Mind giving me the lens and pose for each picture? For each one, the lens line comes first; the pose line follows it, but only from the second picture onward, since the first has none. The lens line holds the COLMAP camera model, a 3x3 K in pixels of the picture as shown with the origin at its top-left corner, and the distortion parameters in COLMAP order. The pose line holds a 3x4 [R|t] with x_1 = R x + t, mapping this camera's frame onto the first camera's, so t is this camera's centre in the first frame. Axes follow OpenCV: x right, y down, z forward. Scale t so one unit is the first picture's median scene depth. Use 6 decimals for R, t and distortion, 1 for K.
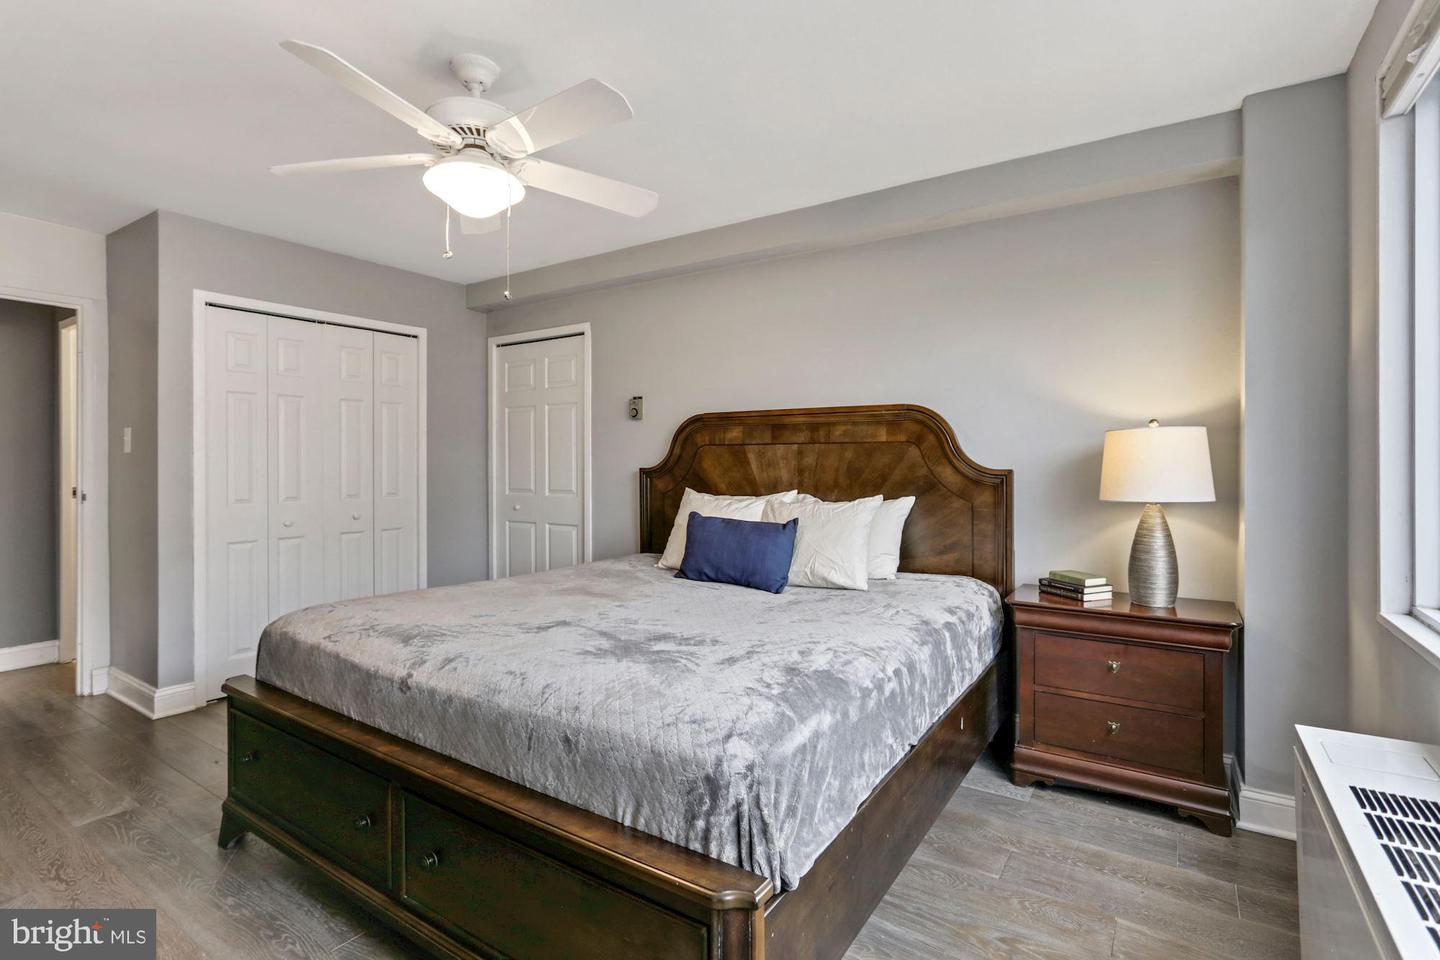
lens RADIAL K [[711.7, 0, 733.4], [0, 711.7, 442.3], [0, 0, 1]] dist [-0.022099, 0.017221]
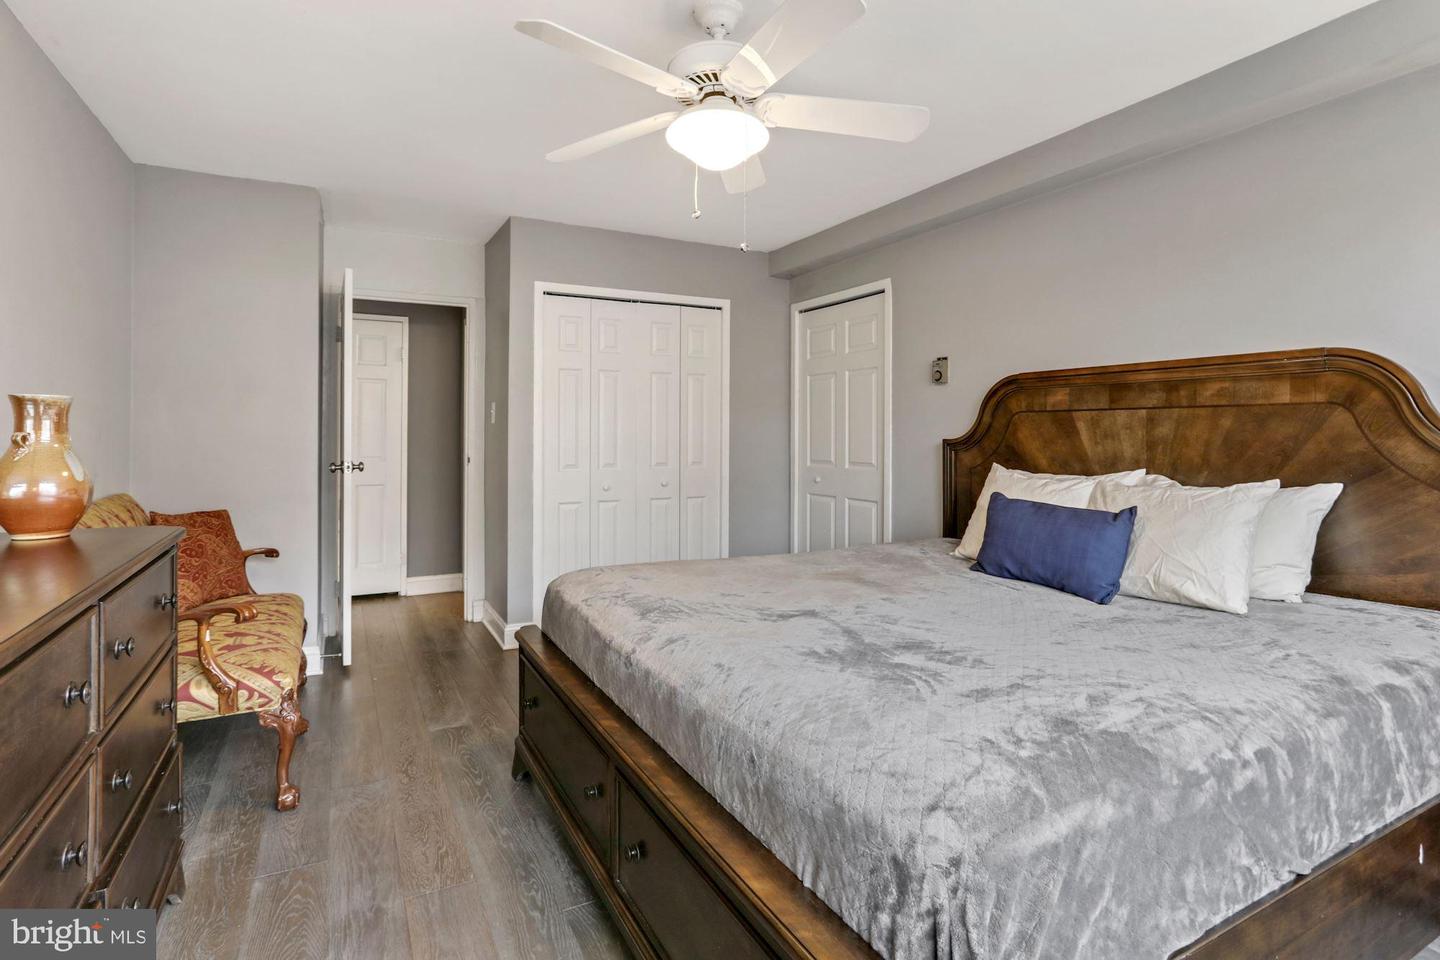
lens RADIAL K [[723.7, 0, 722.7], [0, 723.7, 424.0], [0, 0, 1]] dist [-0.021751, 0.019644]
pose [[0.874071, -0.004061, -0.485782, 0.107132], [0.010812, 0.999880, 0.011095, 0.008279], [0.485678, -0.014950, 0.874010, 0.169450]]
